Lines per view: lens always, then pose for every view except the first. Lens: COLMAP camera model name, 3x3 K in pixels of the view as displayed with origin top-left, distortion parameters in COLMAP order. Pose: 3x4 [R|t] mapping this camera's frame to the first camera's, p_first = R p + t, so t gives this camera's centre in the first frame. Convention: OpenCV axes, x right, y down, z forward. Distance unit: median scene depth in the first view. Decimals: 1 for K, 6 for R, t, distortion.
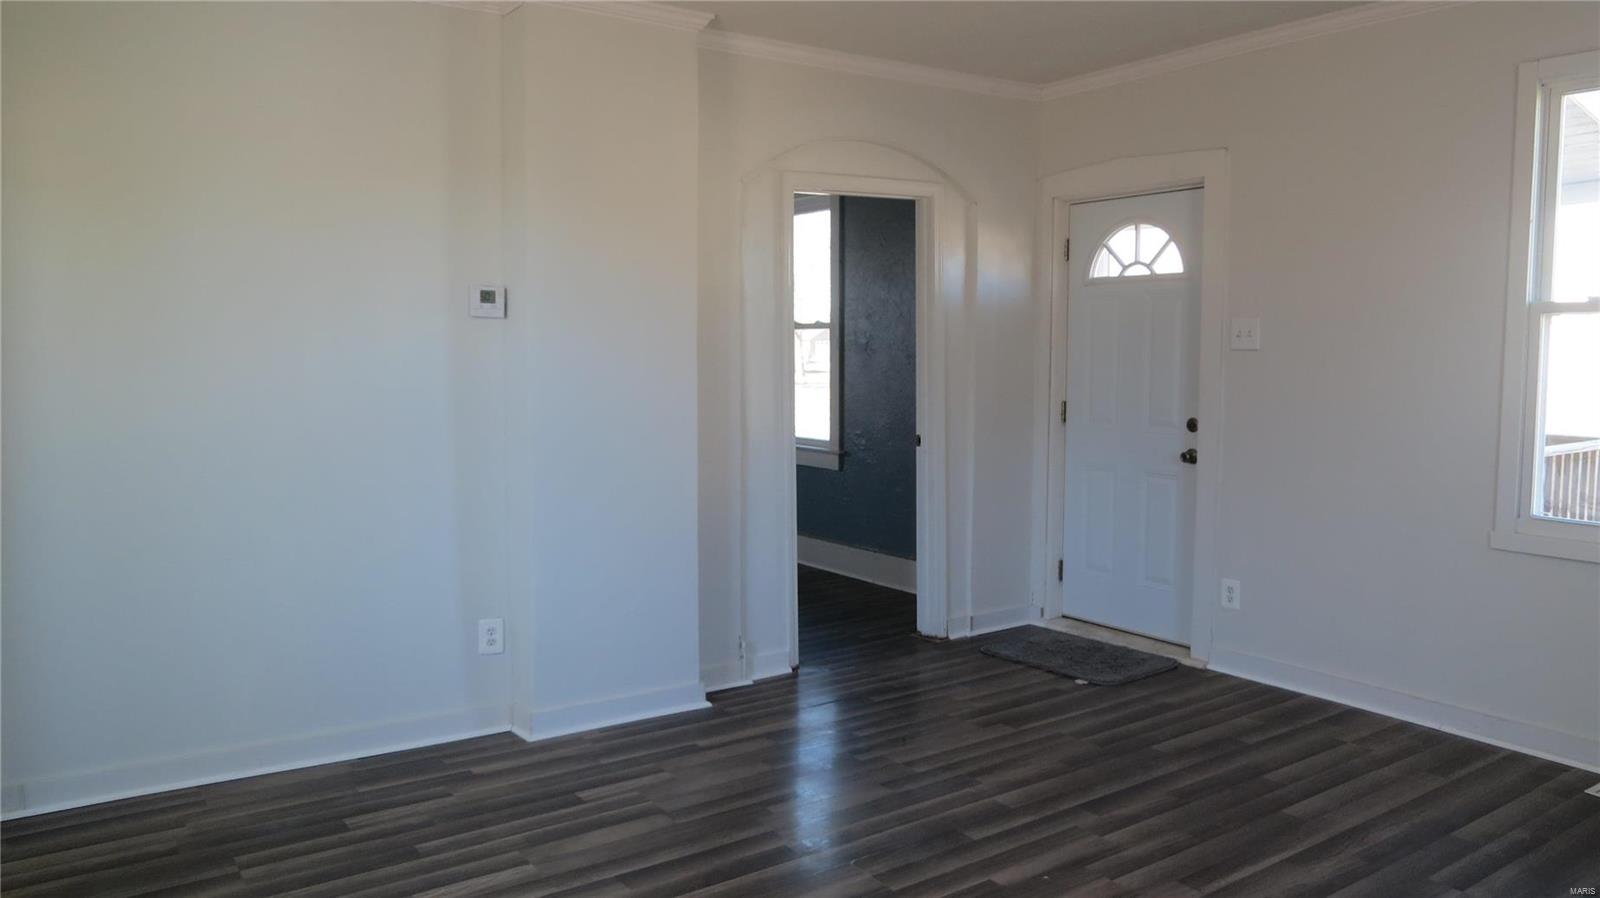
lens RADIAL K [[1144.5, 0, 800.0], [0, 1144.5, 449.0], [0, 0, 1]] dist [-0.051255, 0.011064]
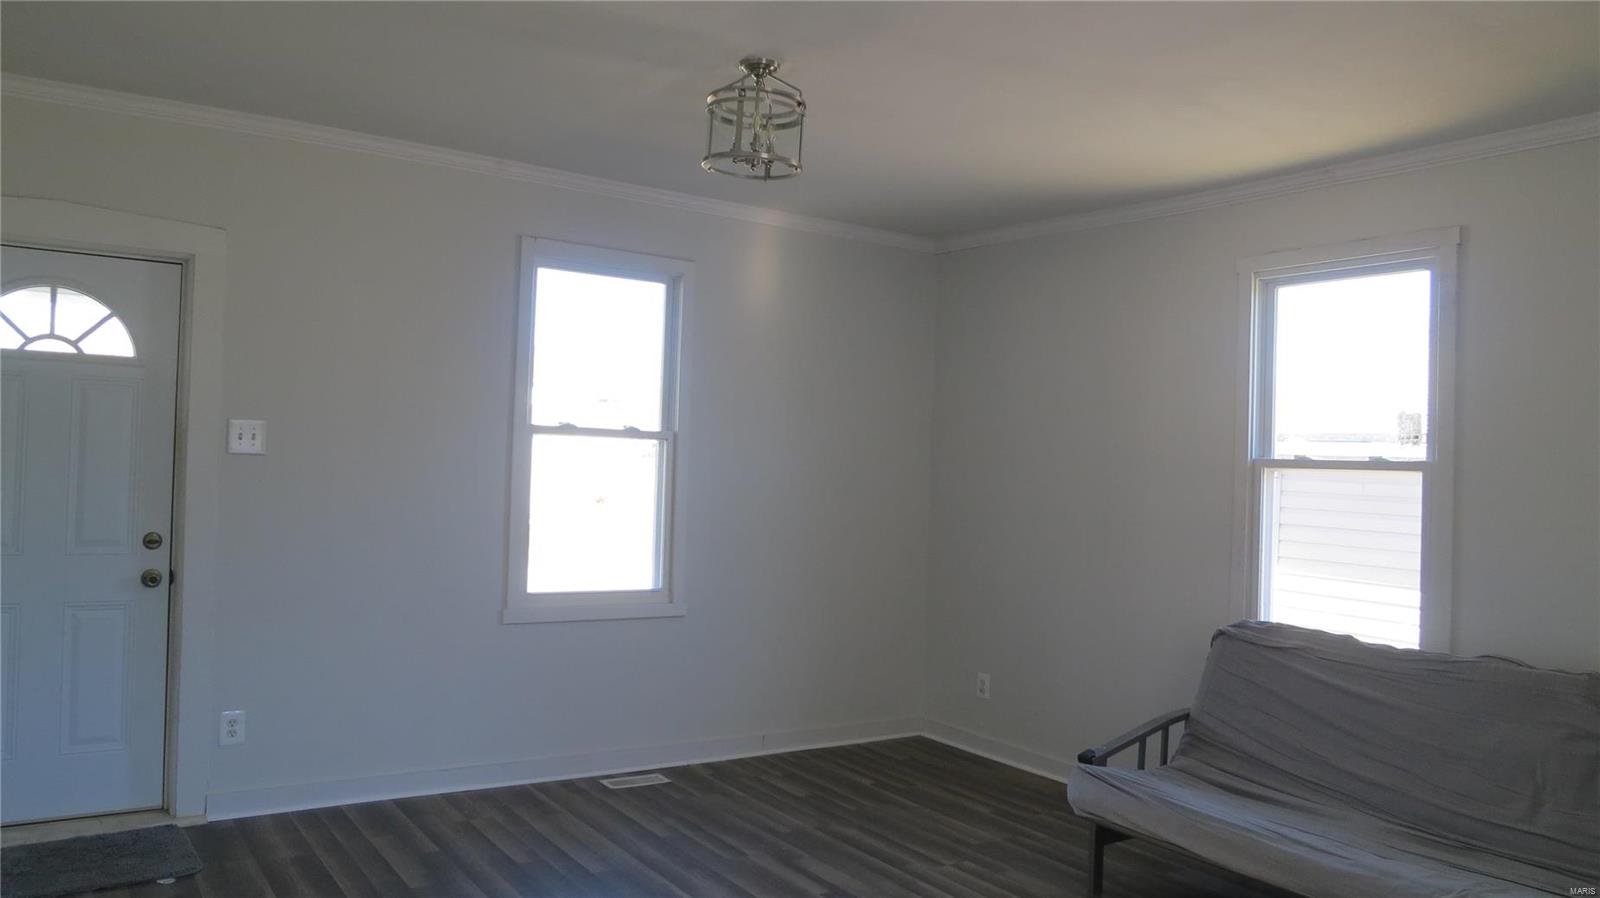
lens RADIAL K [[1144.5, 0, 800.0], [0, 1144.5, 449.0], [0, 0, 1]] dist [-0.051255, 0.011064]
pose [[0.002801, 0.022440, 0.999744, -0.486599], [0.060684, 0.997902, -0.022568, -0.041118], [-0.998153, 0.060732, 0.001433, 0.522238]]
